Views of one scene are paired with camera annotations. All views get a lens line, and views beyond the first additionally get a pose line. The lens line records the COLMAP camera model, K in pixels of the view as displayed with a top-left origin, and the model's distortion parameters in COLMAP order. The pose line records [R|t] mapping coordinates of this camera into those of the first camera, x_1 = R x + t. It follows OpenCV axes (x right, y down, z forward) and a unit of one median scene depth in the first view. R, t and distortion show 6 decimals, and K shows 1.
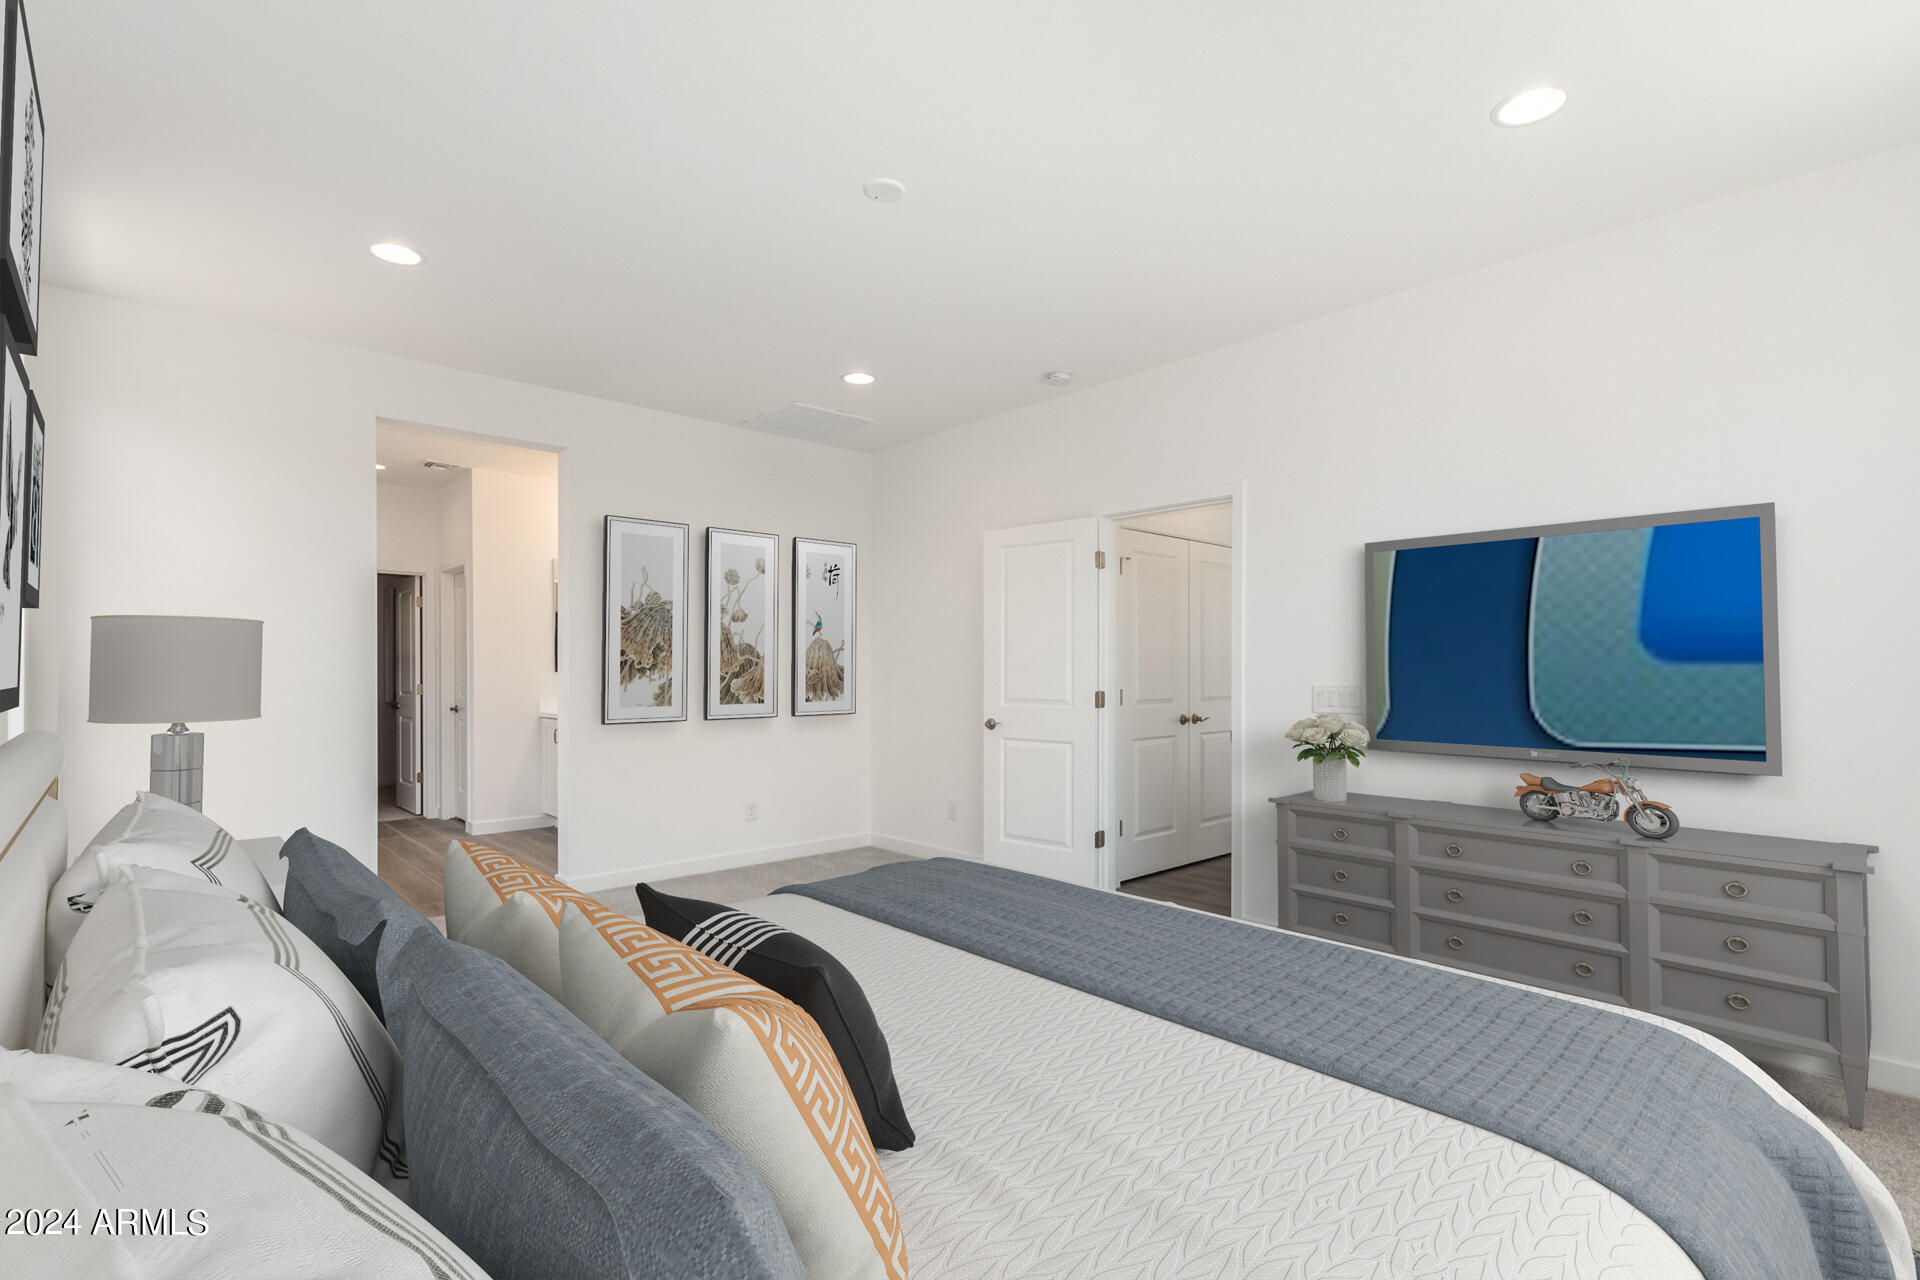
lens RADIAL K [[882.3, 0, 955.1], [0, 882.3, 651.3], [0, 0, 1]] dist [0.011238, -0.000285]
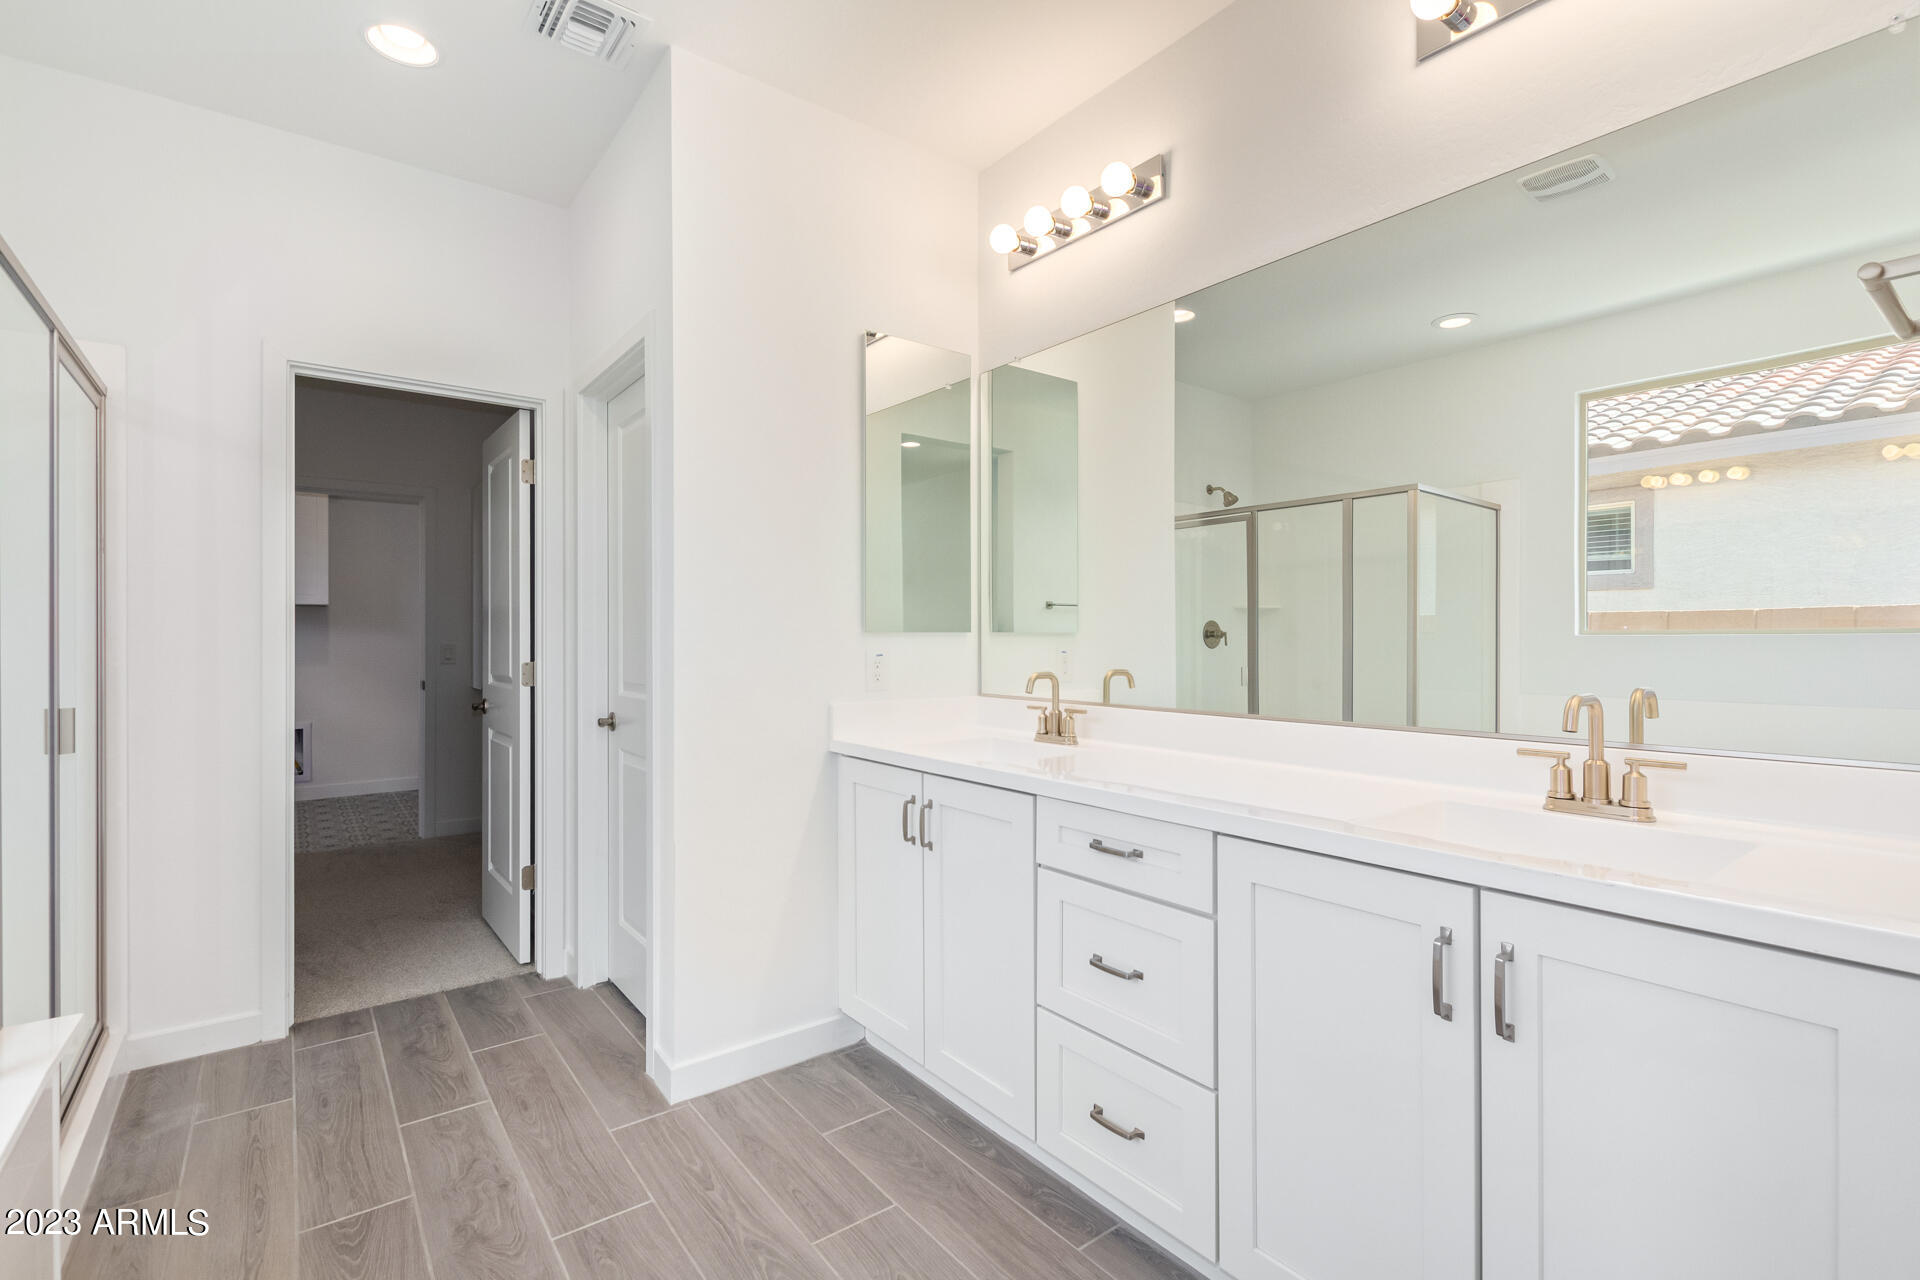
lens RADIAL K [[882.3, 0, 969.5], [0, 882.3, 636.3], [0, 0, 1]] dist [0.011238, -0.000285]
pose [[0.996226, 0.008589, -0.086371, -0.356983], [-0.008051, 0.999946, 0.006567, 0.020559], [0.086423, -0.005847, 0.996241, 0.595197]]
